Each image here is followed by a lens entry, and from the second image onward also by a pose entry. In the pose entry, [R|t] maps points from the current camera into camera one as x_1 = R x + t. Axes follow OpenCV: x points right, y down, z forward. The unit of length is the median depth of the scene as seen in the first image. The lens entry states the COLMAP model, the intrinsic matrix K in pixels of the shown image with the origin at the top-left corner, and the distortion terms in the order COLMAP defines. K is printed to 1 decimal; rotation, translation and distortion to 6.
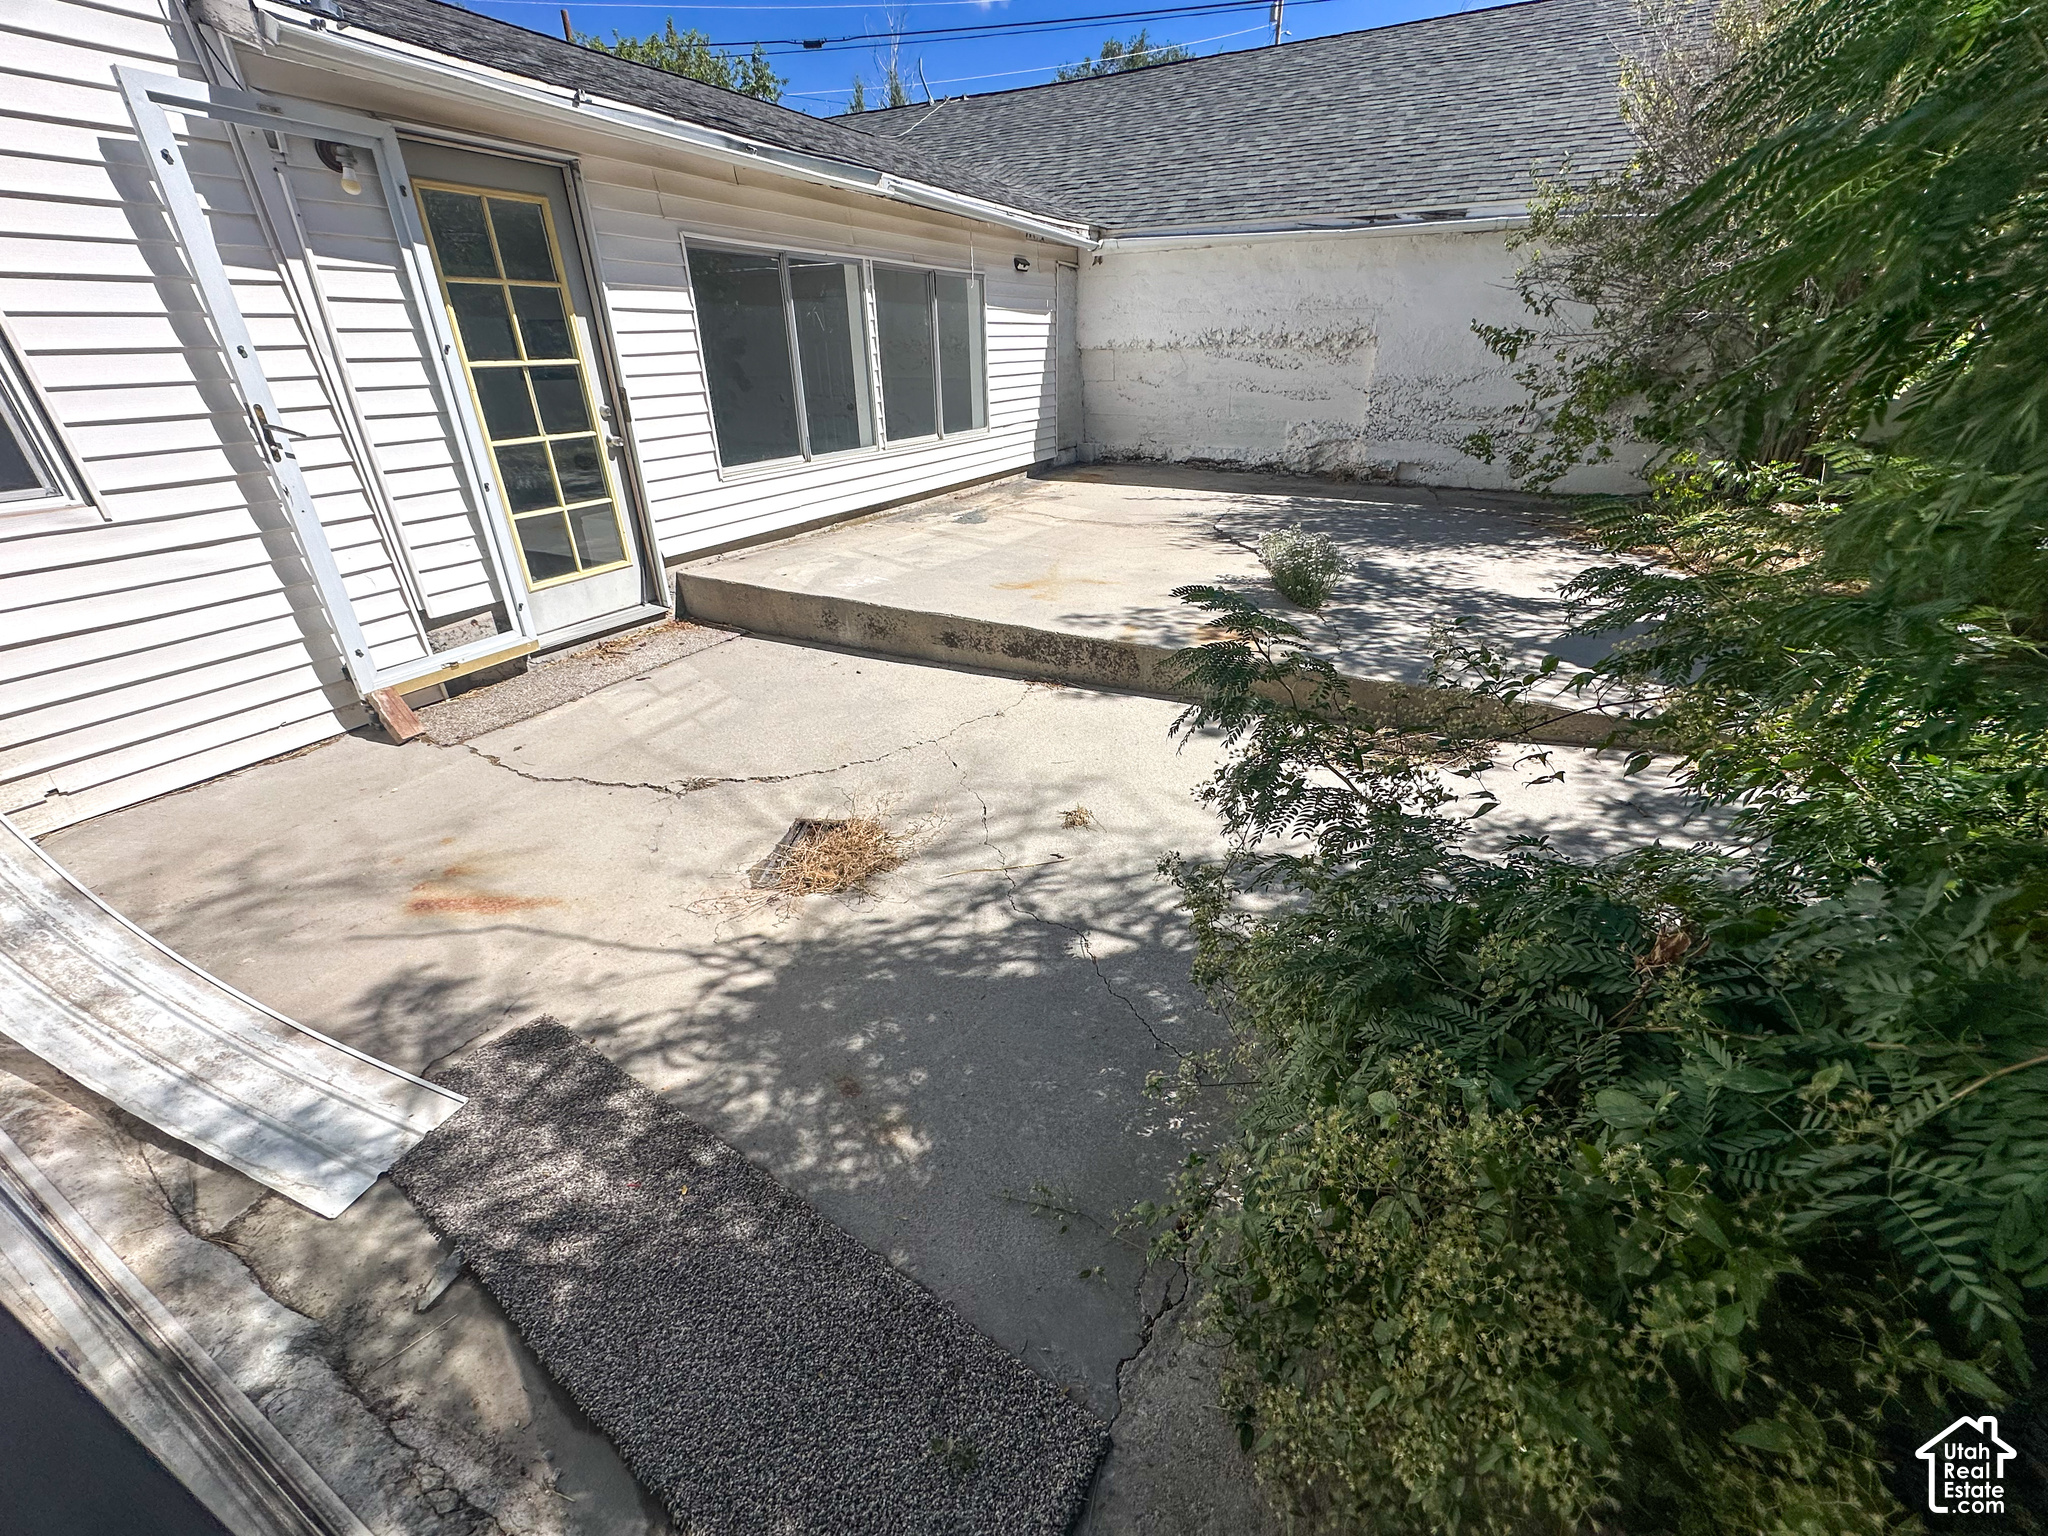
lens RADIAL K [[818.5, 0, 1024.2], [0, 818.5, 768.8], [0, 0, 1]] dist [-0.003212, -0.000058]
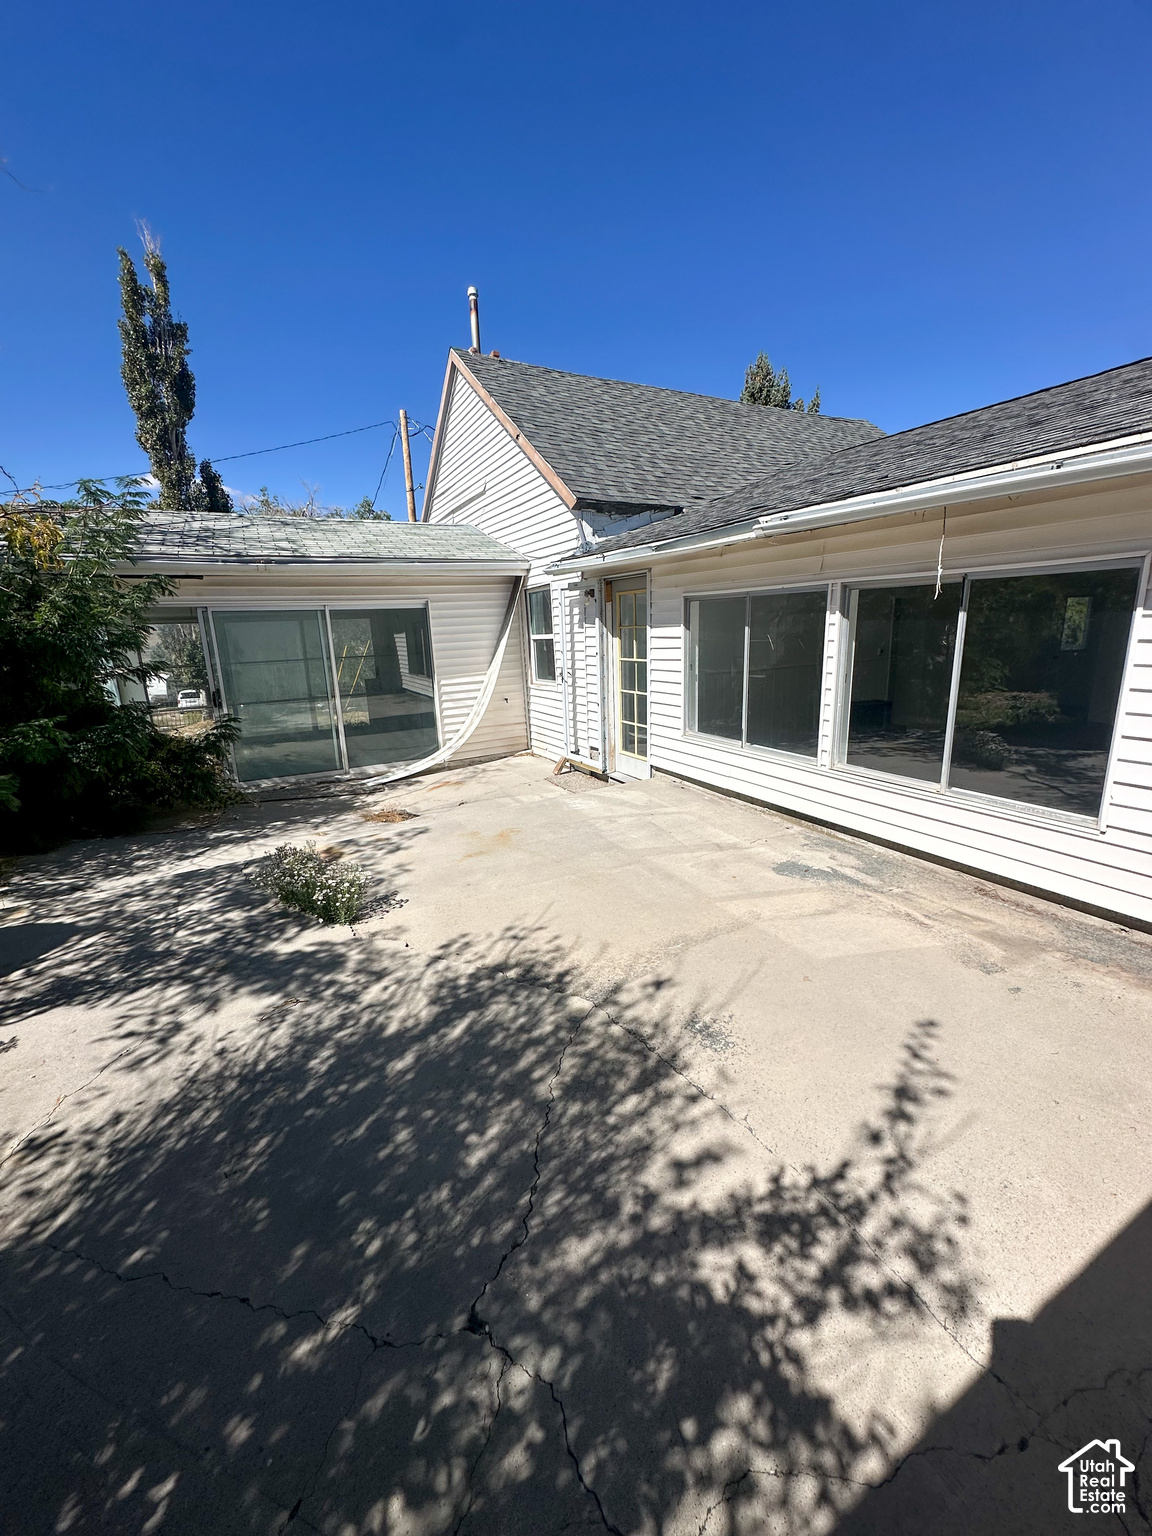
lens RADIAL K [[613.9, 0, 579.2], [0, 613.9, 773.7], [0, 0, 1]] dist [-0.003212, -0.000058]
pose [[-0.553342, 0.223937, -0.802288, 0.818472], [-0.349472, 0.811894, 0.467651, -0.934761], [0.756097, 0.539148, -0.370995, 1.610430]]
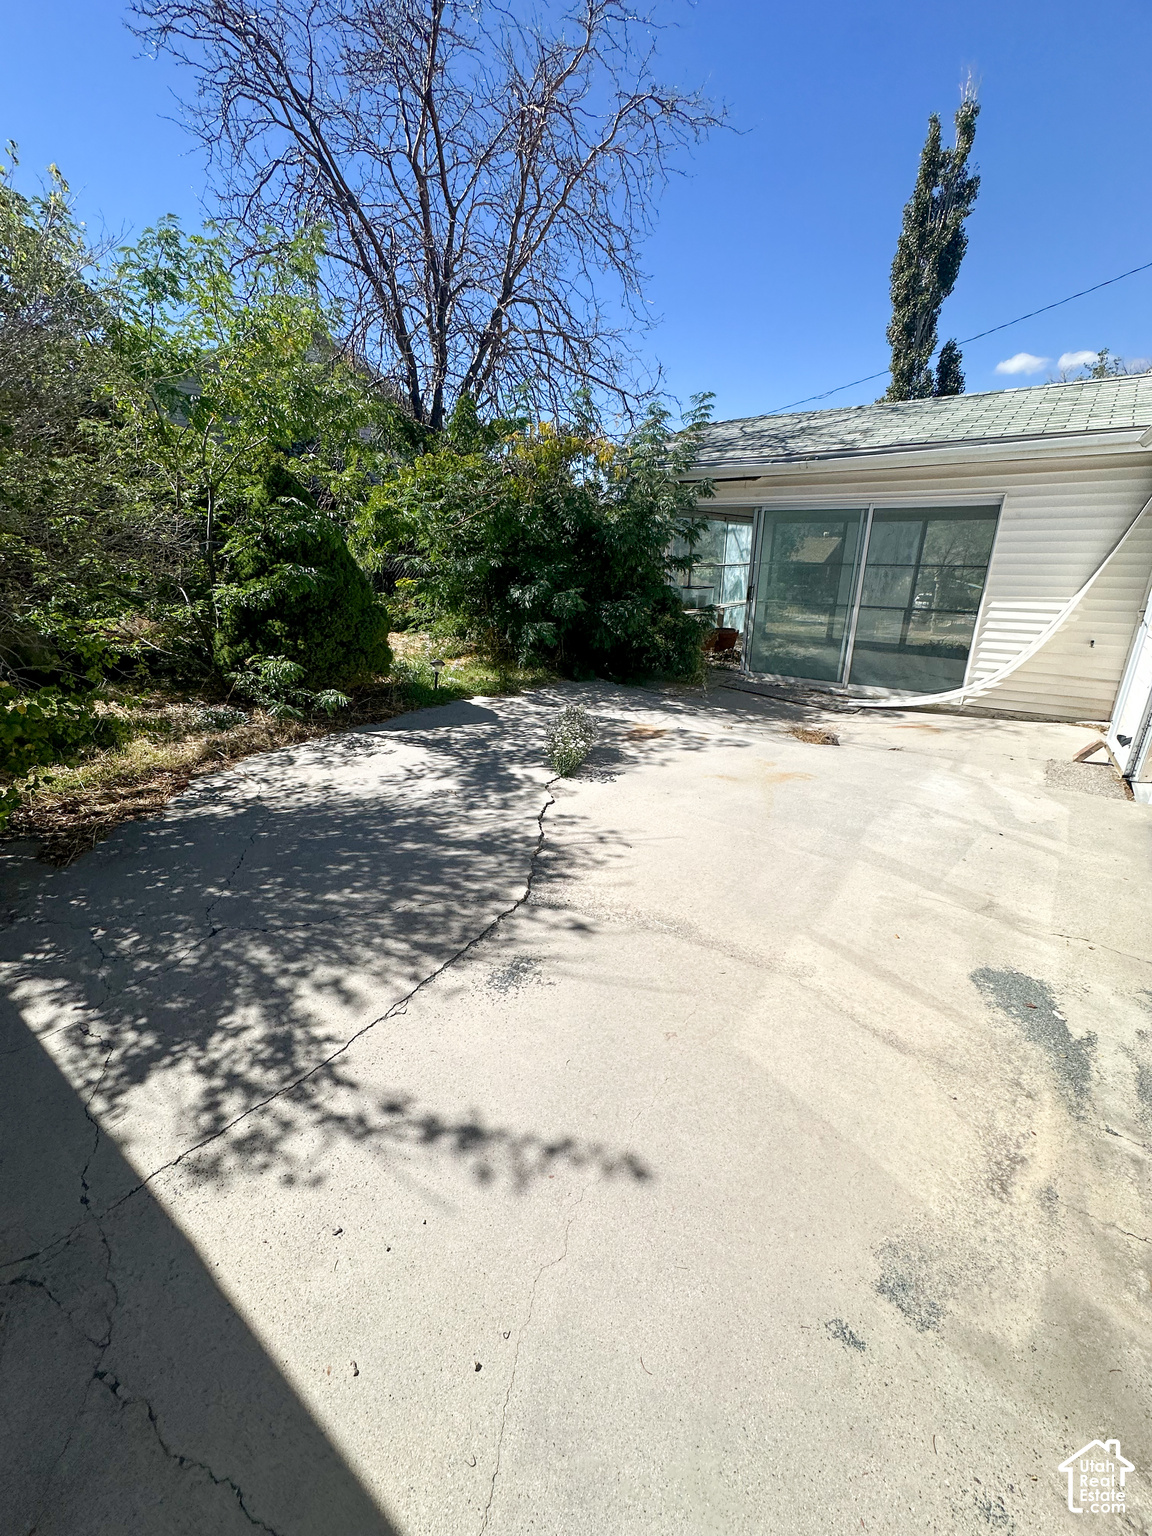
lens RADIAL K [[613.9, 0, 572.4], [0, 613.9, 773.3], [0, 0, 1]] dist [-0.003212, -0.000058]
pose [[-0.989393, -0.039990, 0.139653, 0.211930], [0.077458, 0.668060, 0.740065, -1.036349], [-0.122891, 0.743032, -0.657877, 1.847705]]
